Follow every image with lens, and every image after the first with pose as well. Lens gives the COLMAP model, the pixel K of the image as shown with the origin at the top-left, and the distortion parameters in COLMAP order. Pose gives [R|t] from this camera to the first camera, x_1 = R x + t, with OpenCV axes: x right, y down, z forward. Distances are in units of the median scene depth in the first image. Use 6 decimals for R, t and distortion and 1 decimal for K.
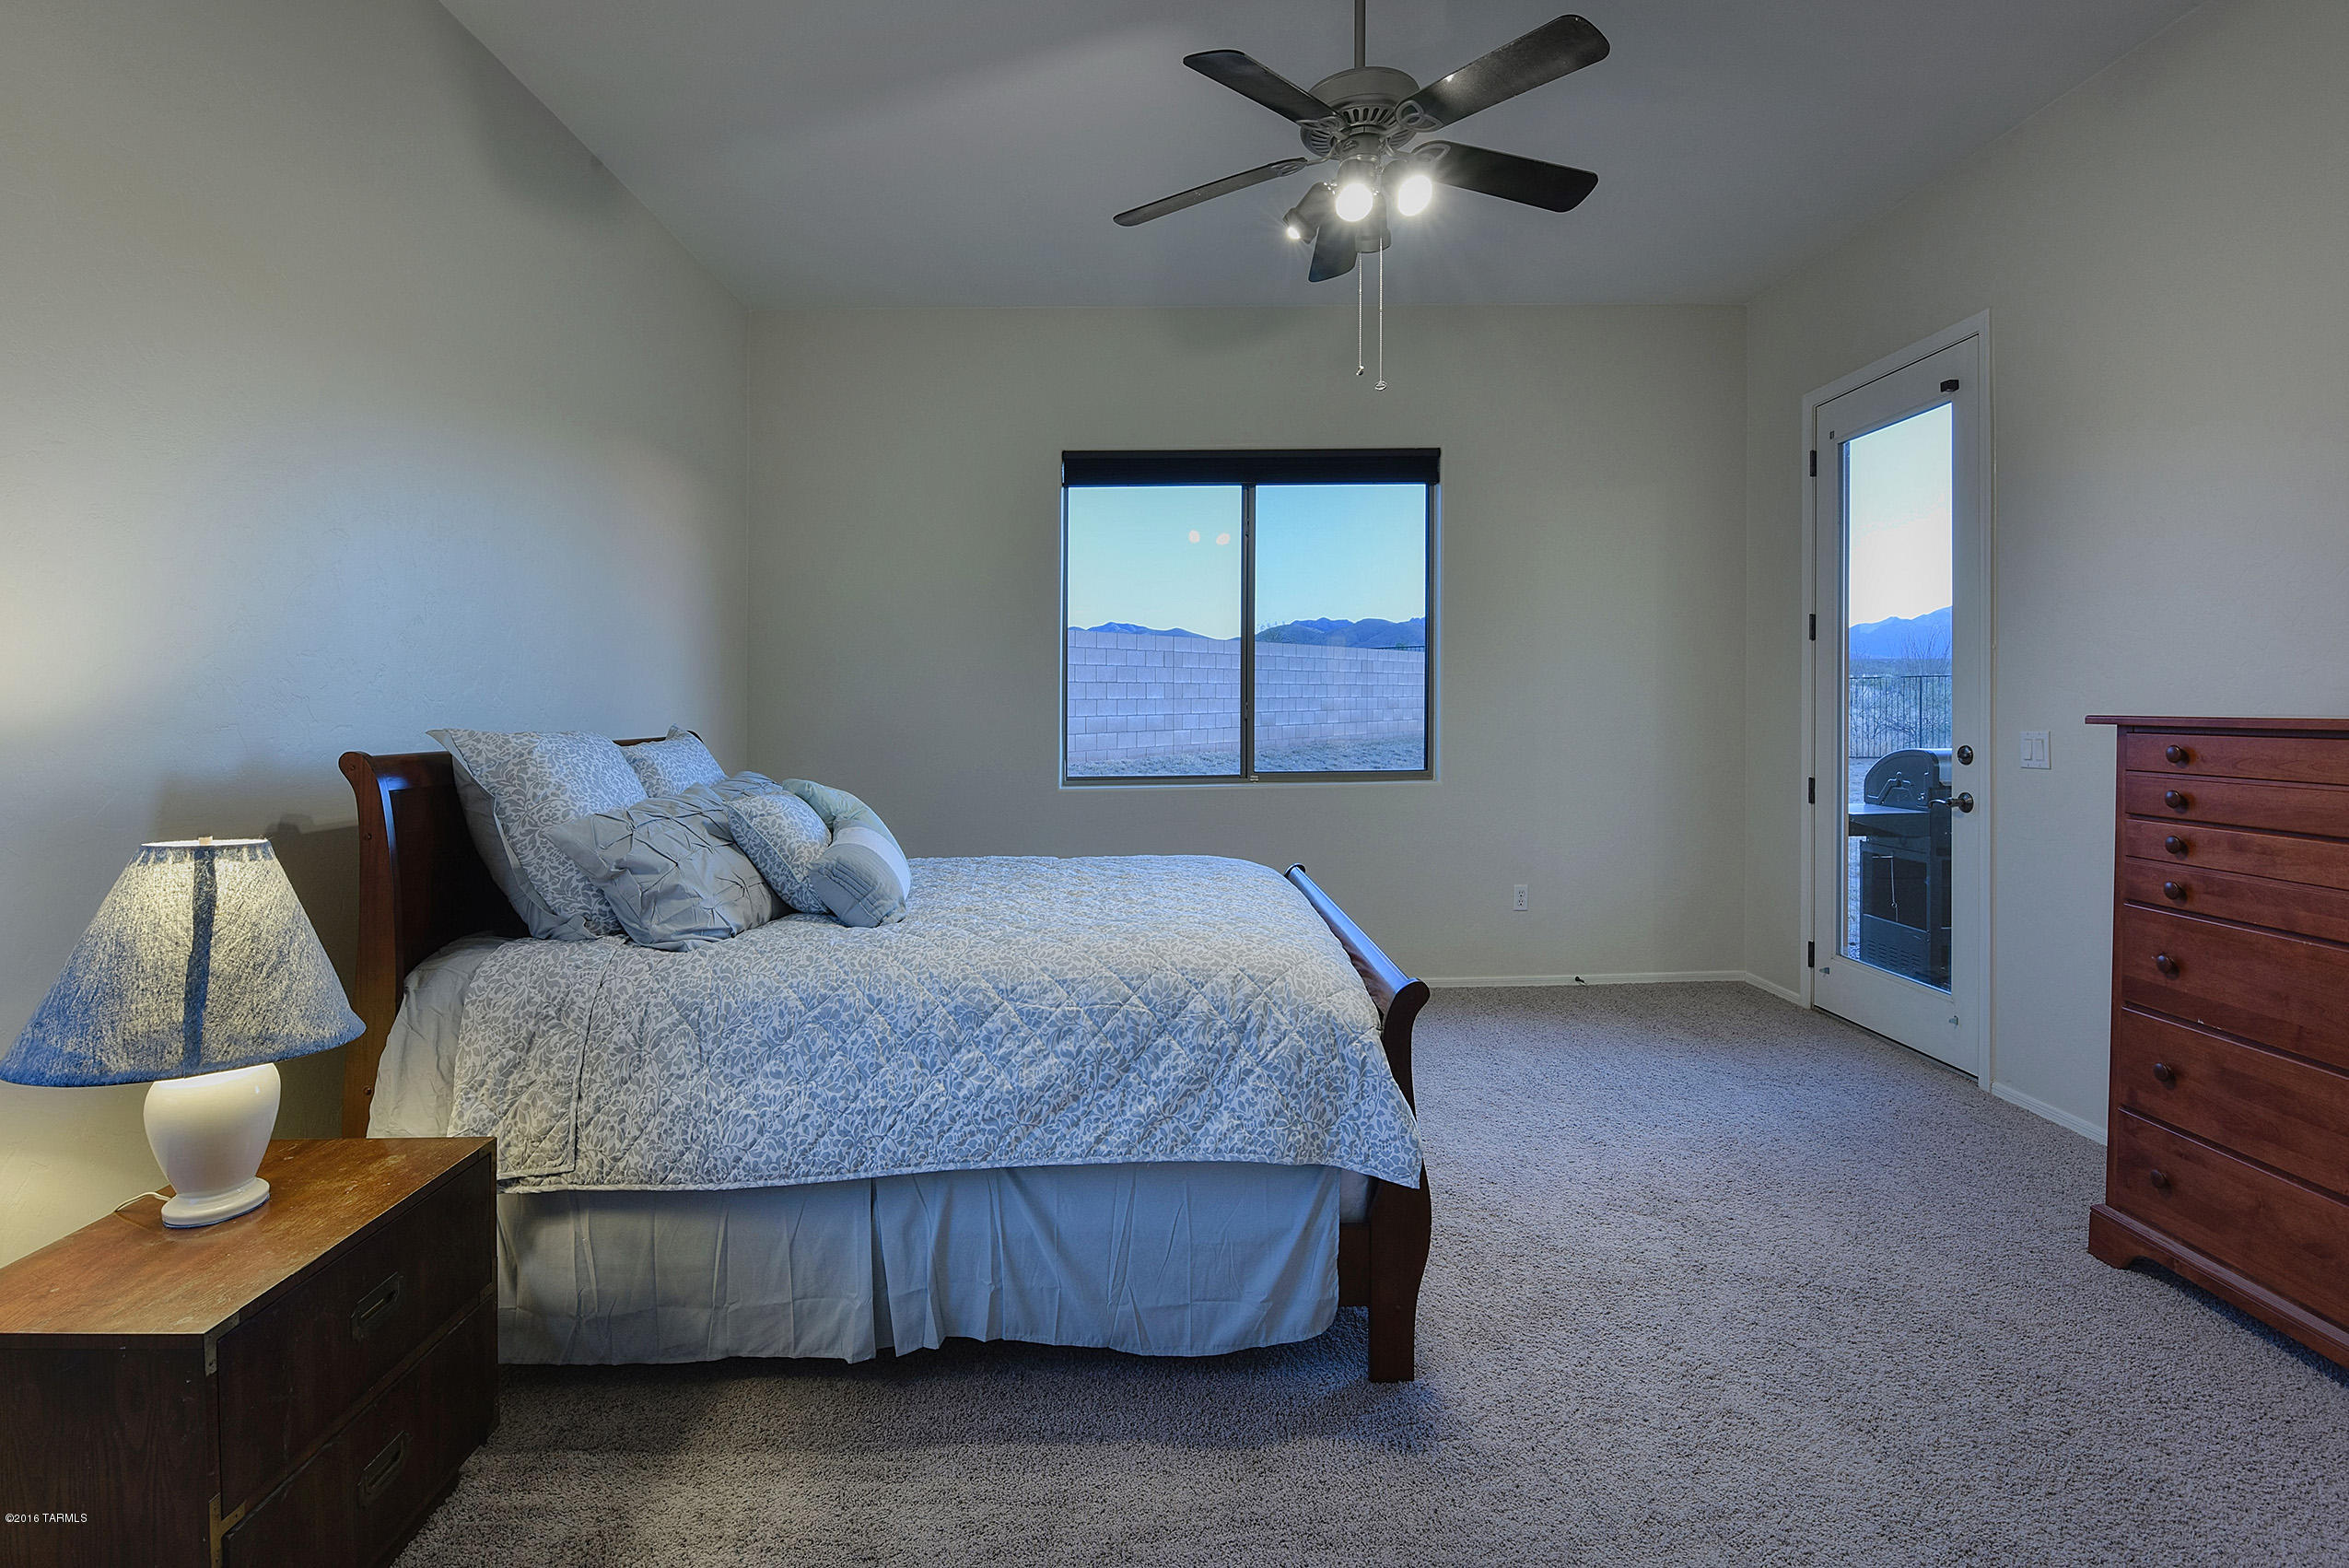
lens RADIAL K [[1056.6, 0, 1174.9], [0, 1056.6, 749.4], [0, 0, 1]] dist [-0.000229, -0.012024]
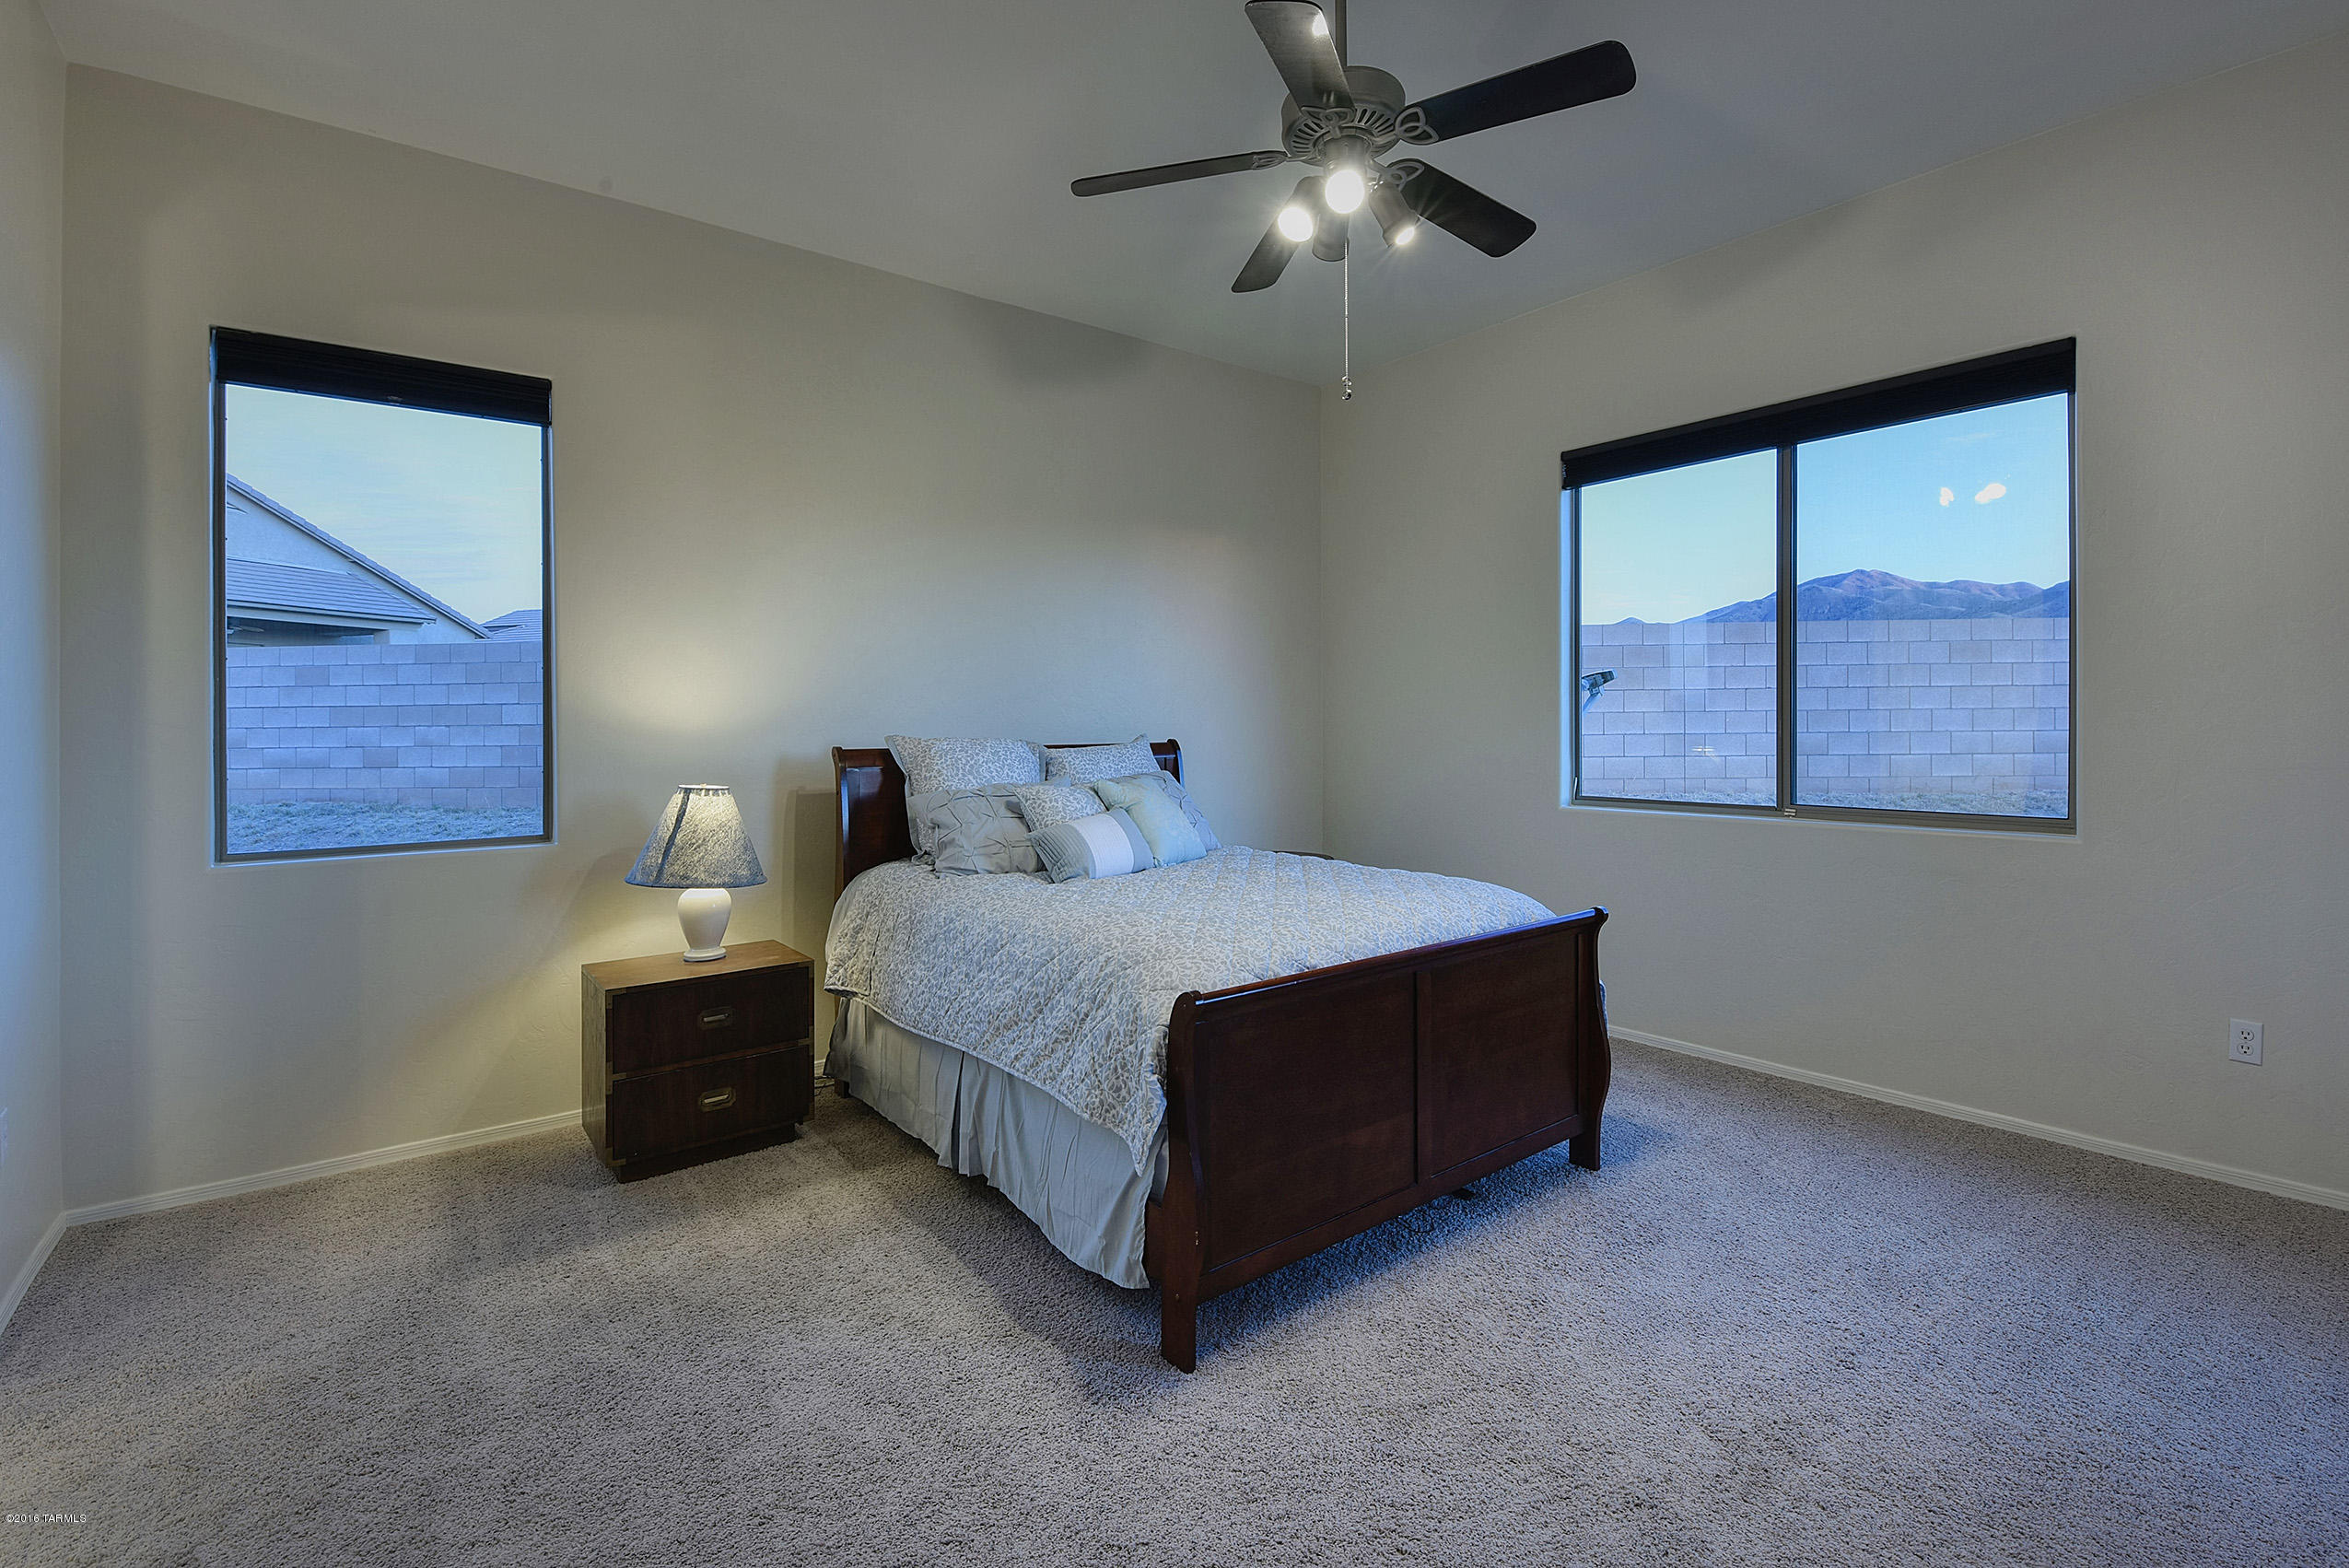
lens RADIAL K [[1056.6, 0, 1174.9], [0, 1056.6, 749.4], [0, 0, 1]] dist [-0.000229, -0.012024]
pose [[0.587362, 0.025570, -0.808921, 1.034602], [-0.031045, 0.999477, 0.009051, -0.029055], [0.808729, 0.019797, 0.587848, 0.361129]]
